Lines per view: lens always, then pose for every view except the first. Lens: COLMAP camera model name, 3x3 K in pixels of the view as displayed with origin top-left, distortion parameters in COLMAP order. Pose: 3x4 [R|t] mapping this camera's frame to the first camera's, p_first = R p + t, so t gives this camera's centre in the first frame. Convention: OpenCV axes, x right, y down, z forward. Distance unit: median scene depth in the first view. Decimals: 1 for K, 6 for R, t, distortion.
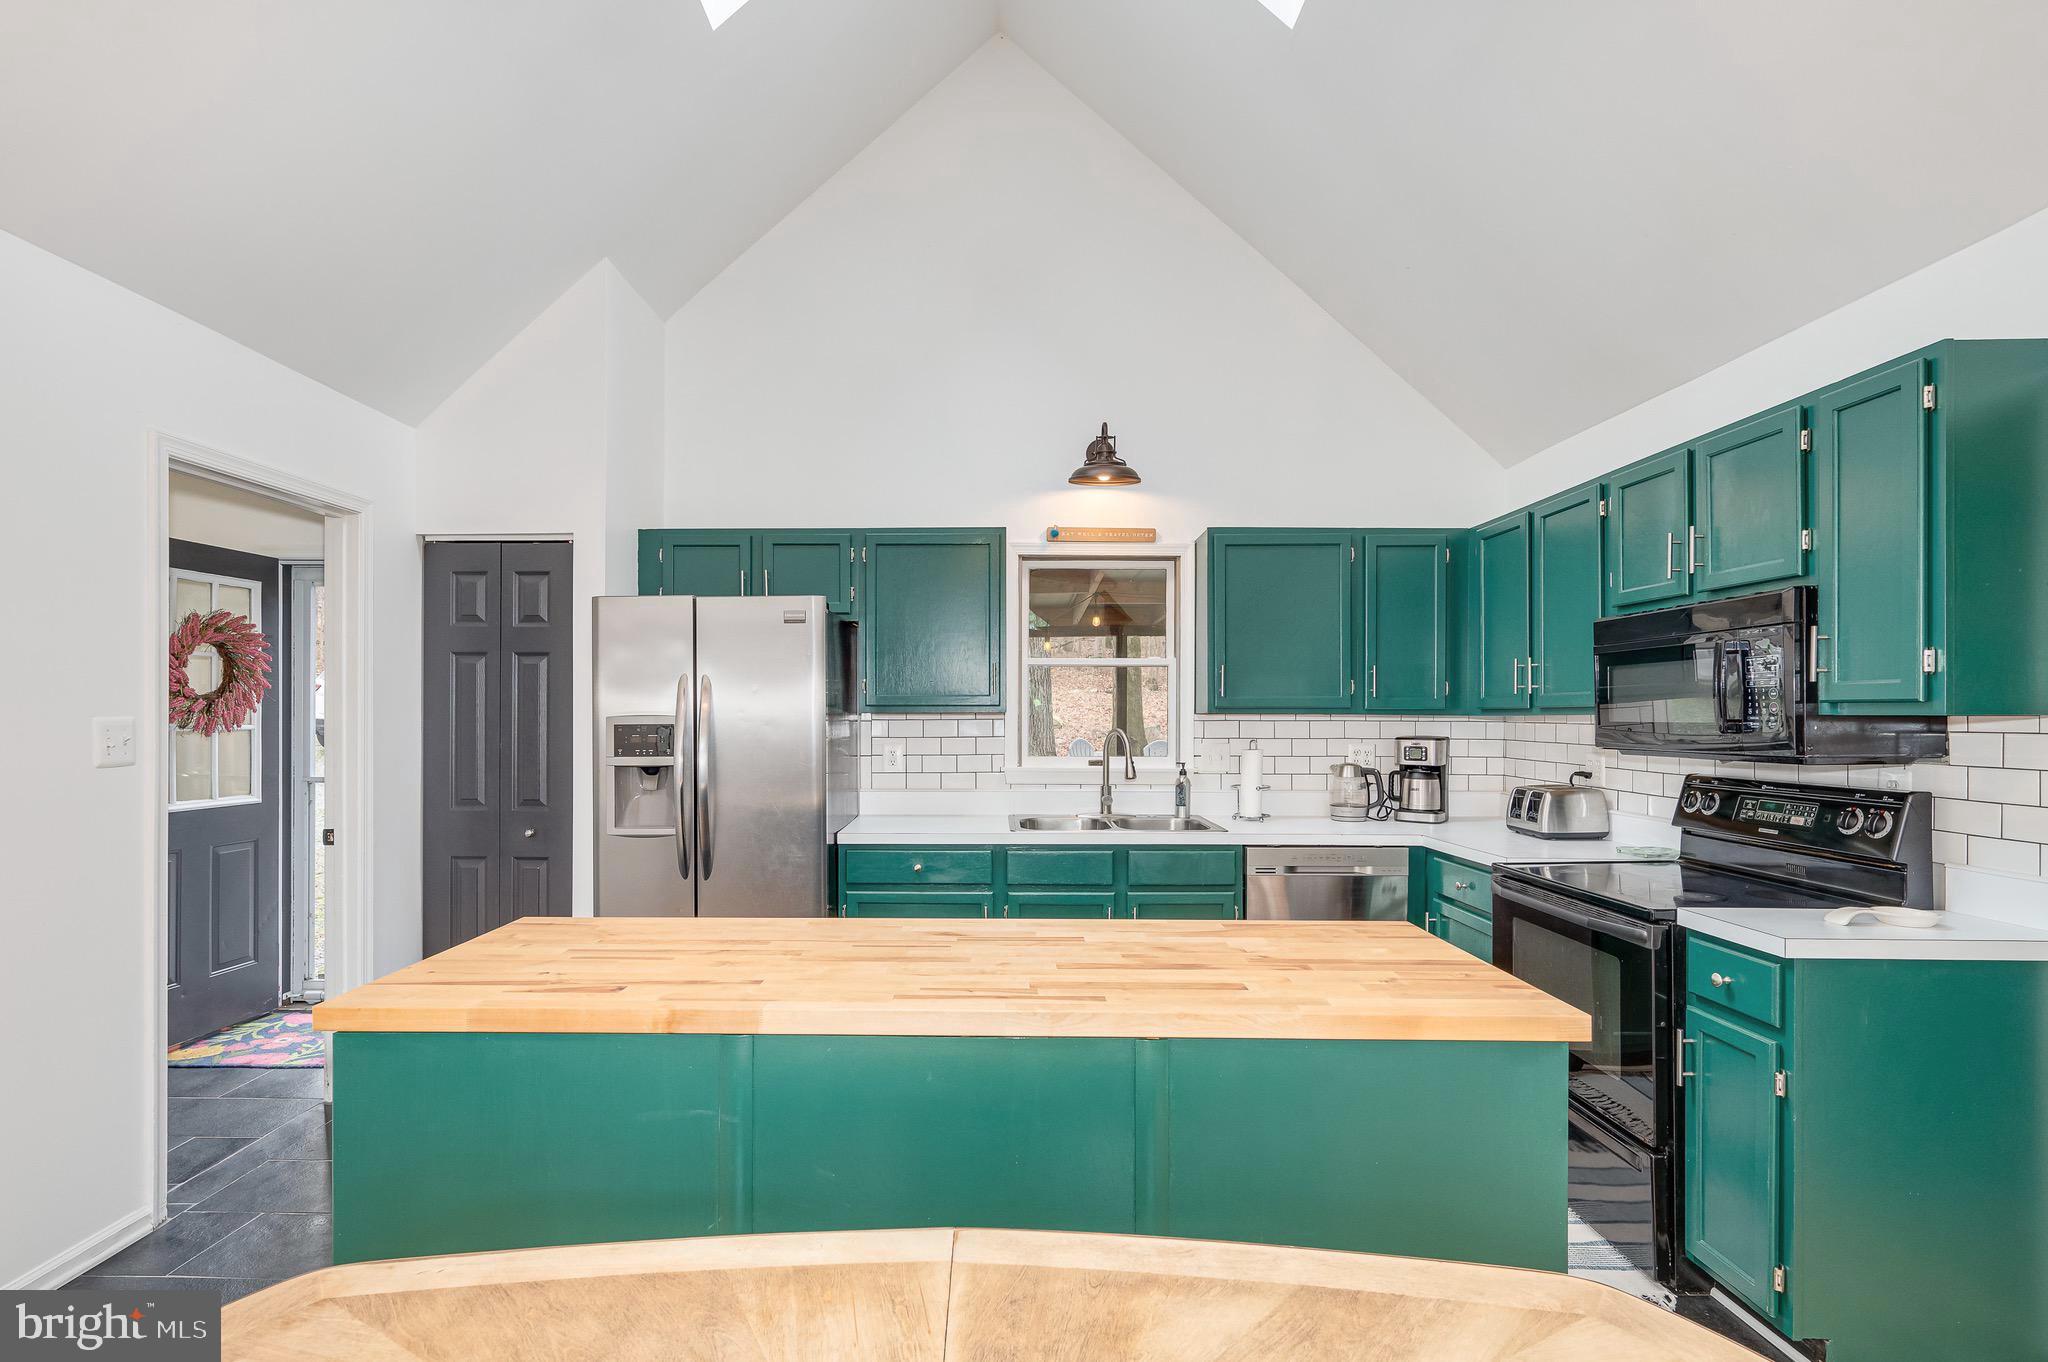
lens RADIAL K [[978.7, 0, 970.1], [0, 978.7, 711.5], [0, 0, 1]] dist [-0.003034, -0.001125]
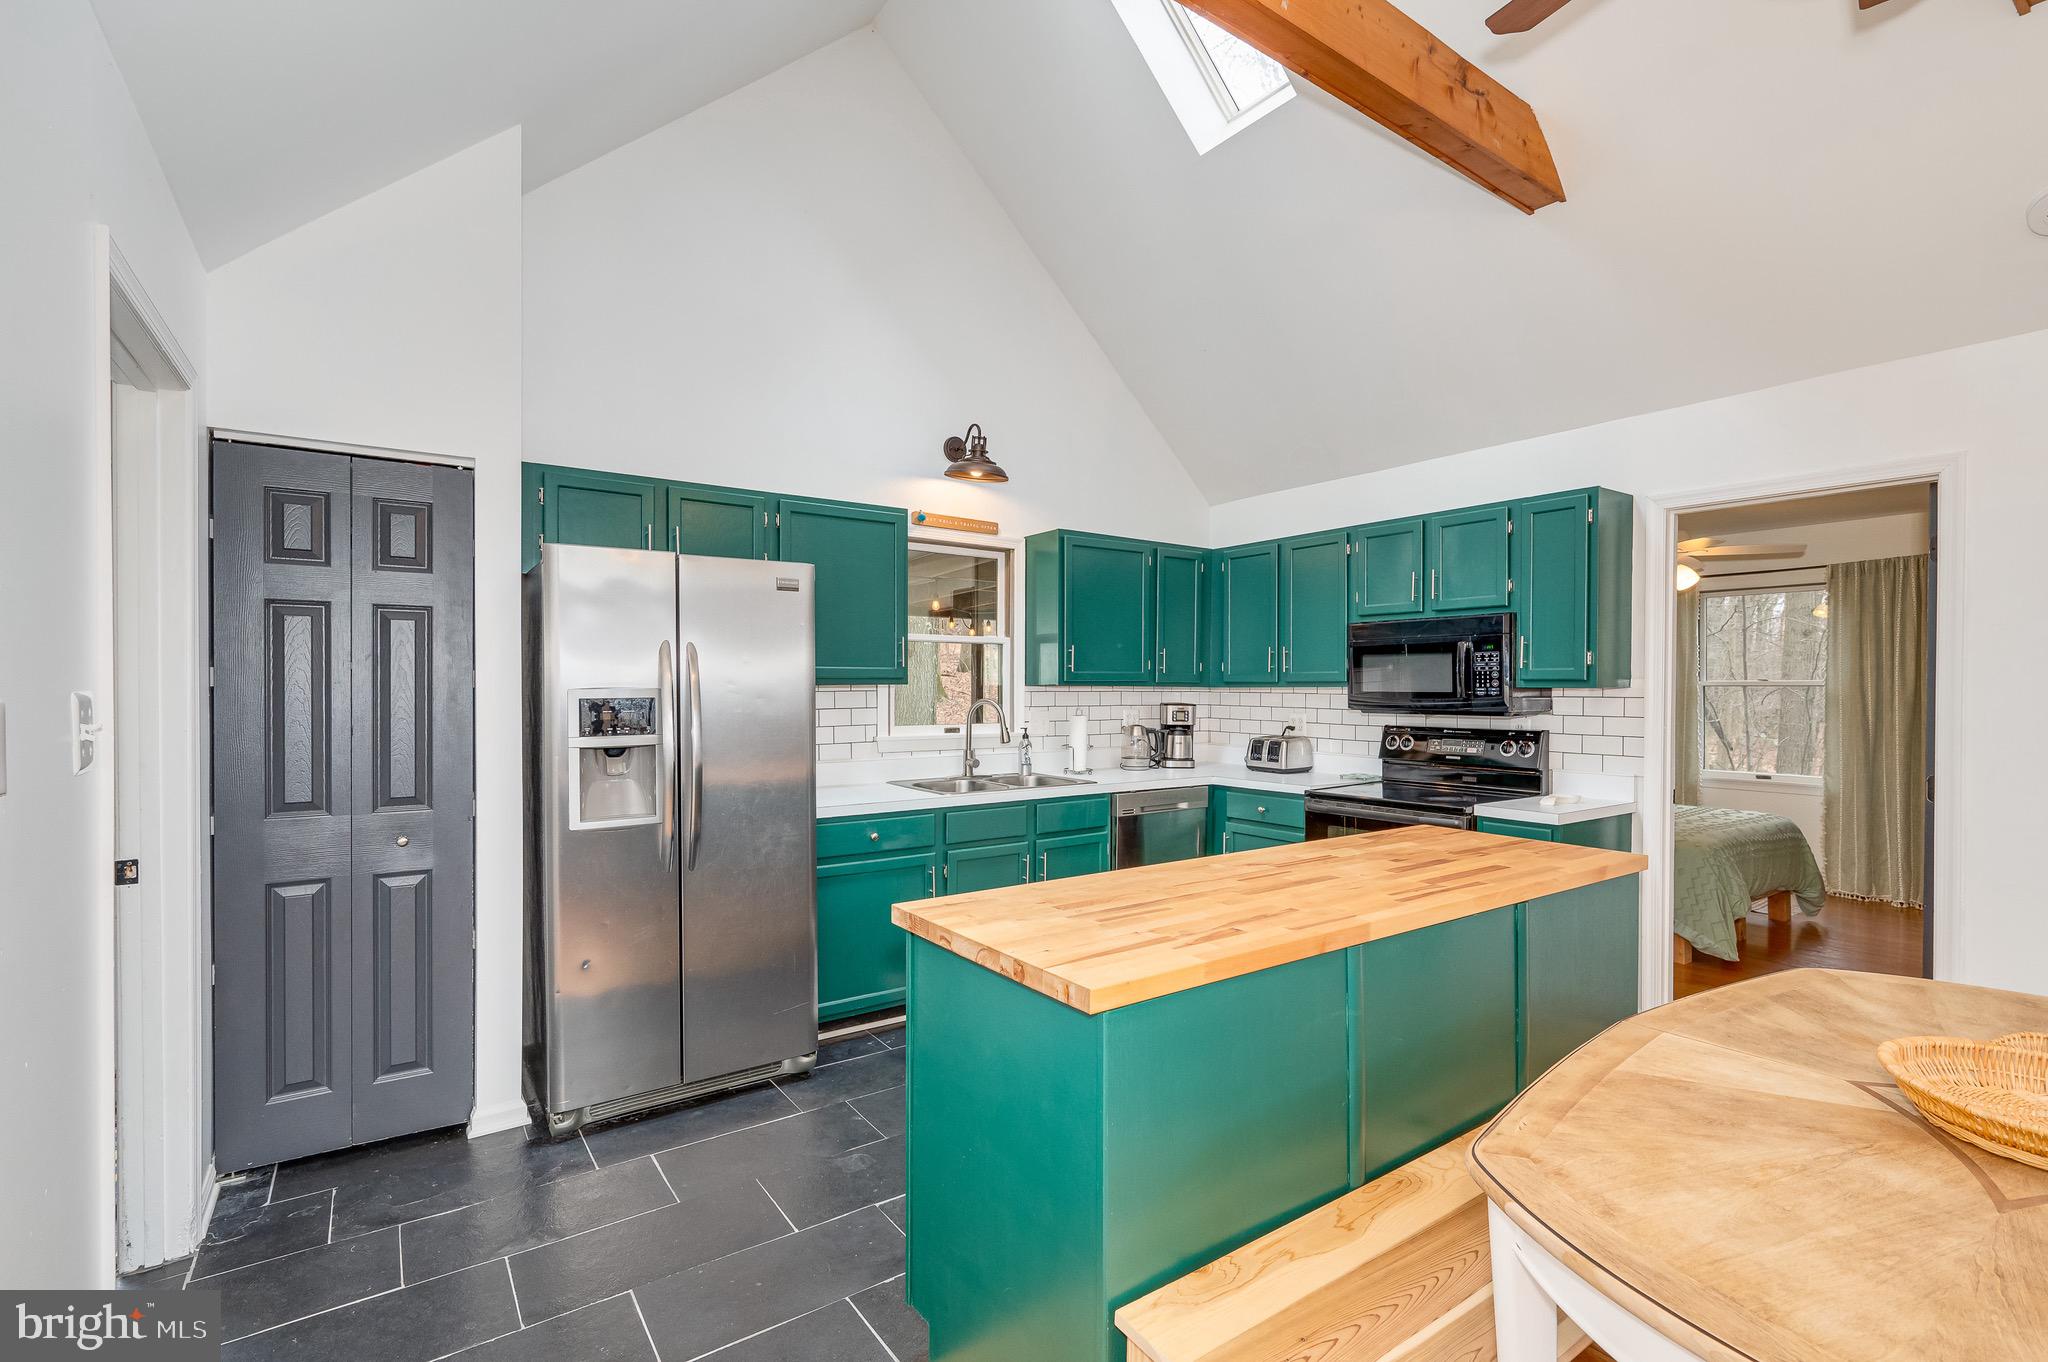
lens RADIAL K [[930.3, 0, 1040.2], [0, 930.3, 690.9], [0, 0, 1]] dist [-0.001028, -0.000093]
pose [[0.798300, -0.002341, 0.602255, -0.490422], [-0.002898, 0.999966, 0.007729, -0.000323], [-0.602253, -0.007915, 0.798266, 0.116889]]
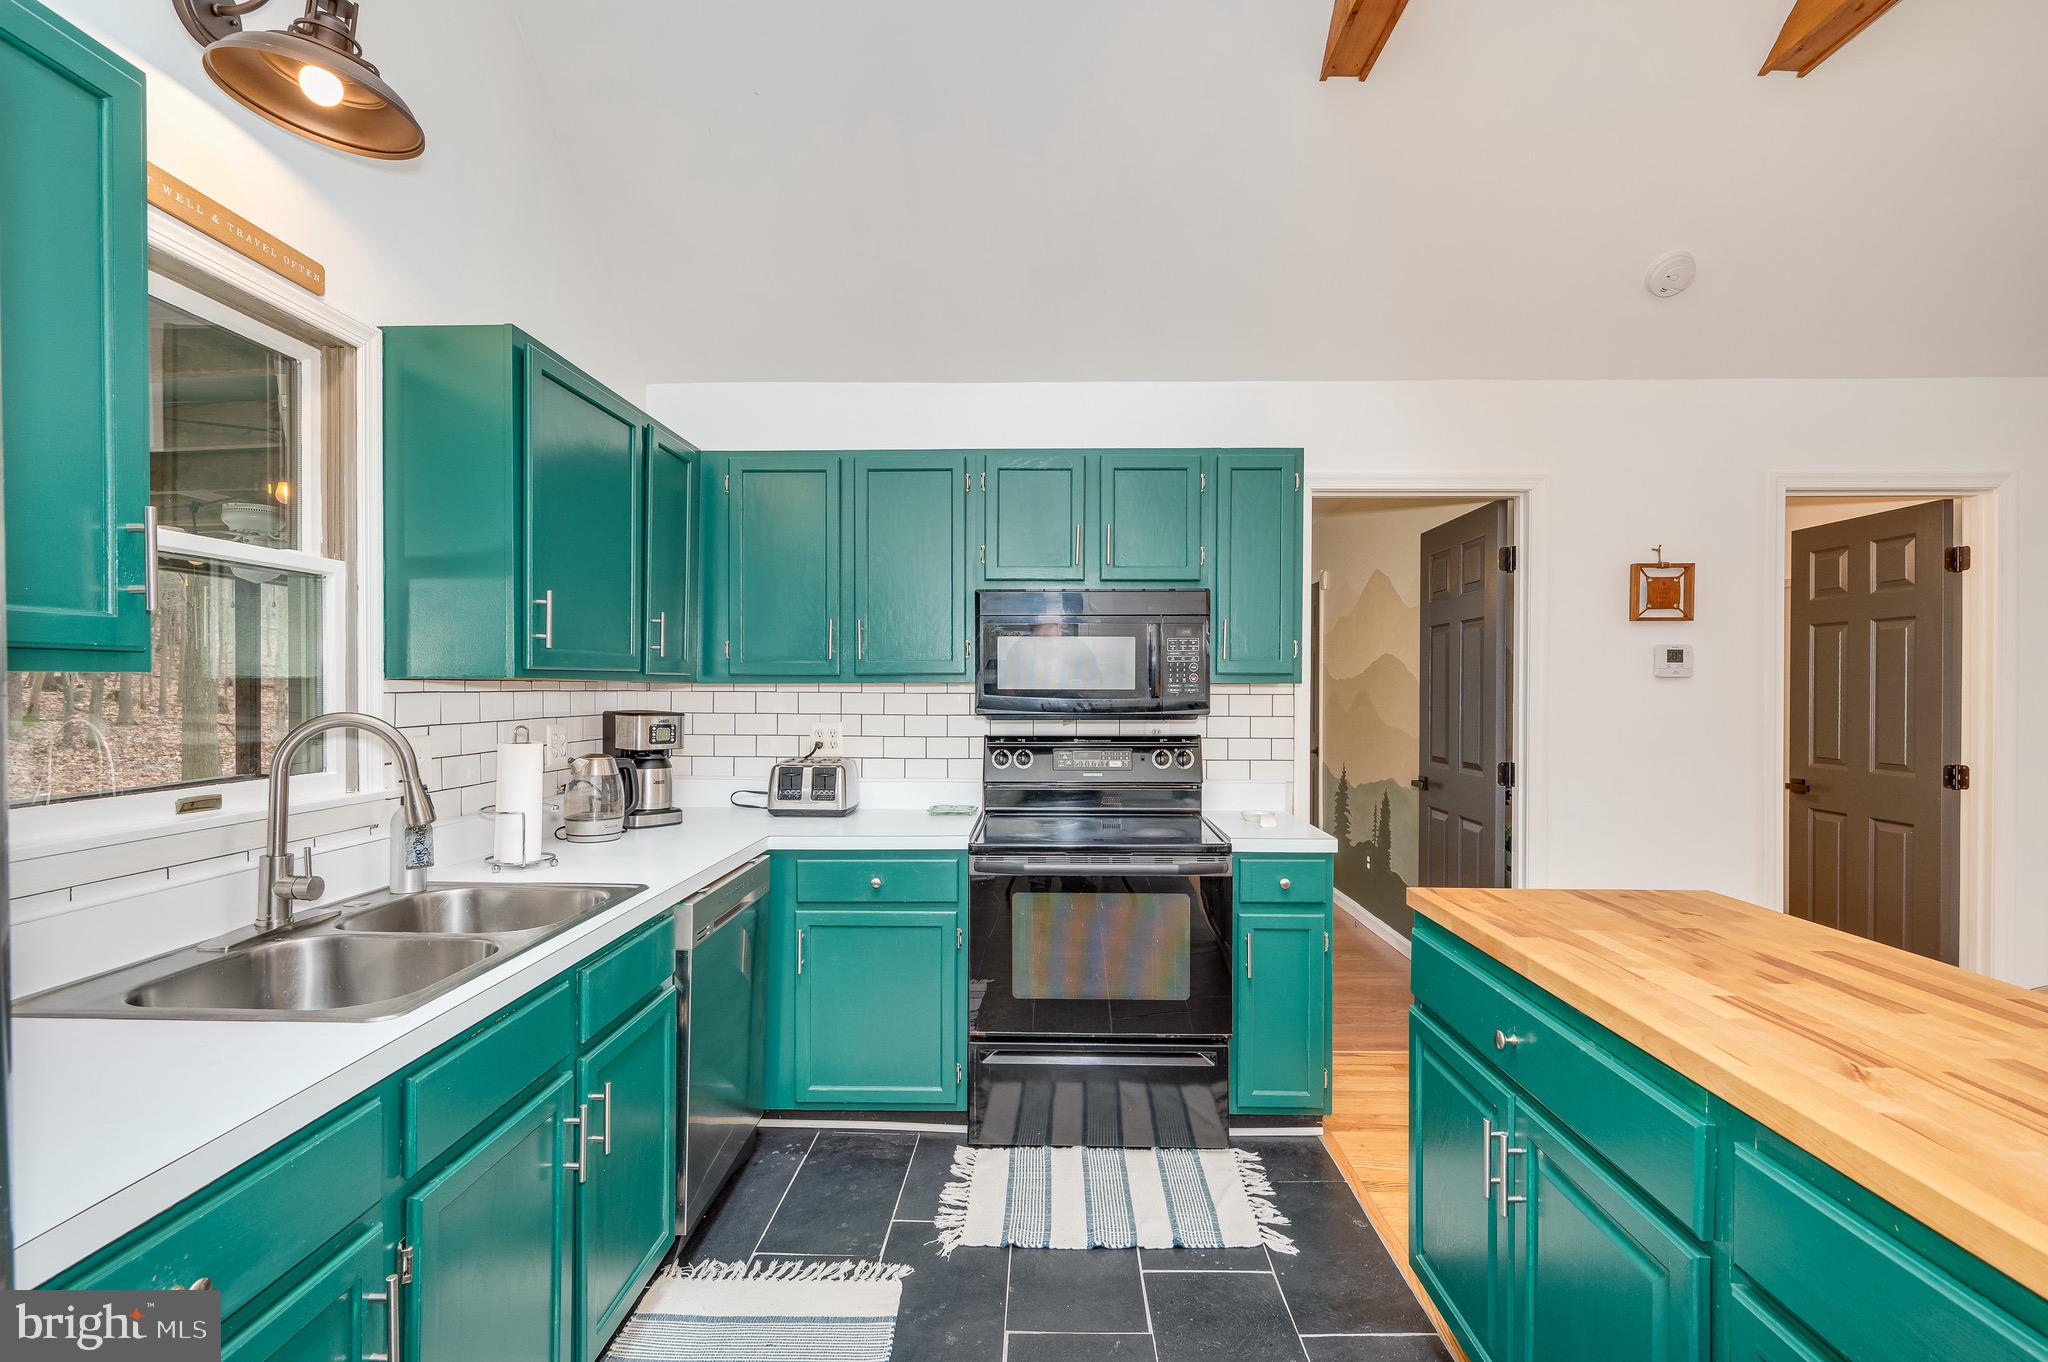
lens RADIAL K [[930.3, 0, 1032.1], [0, 930.3, 695.9], [0, 0, 1]] dist [-0.001028, -0.000093]
pose [[-0.014325, -0.010181, 0.999846, -0.283153], [-0.004074, 0.999940, 0.010124, 0.005638], [-0.999889, -0.003929, -0.014365, 0.780970]]
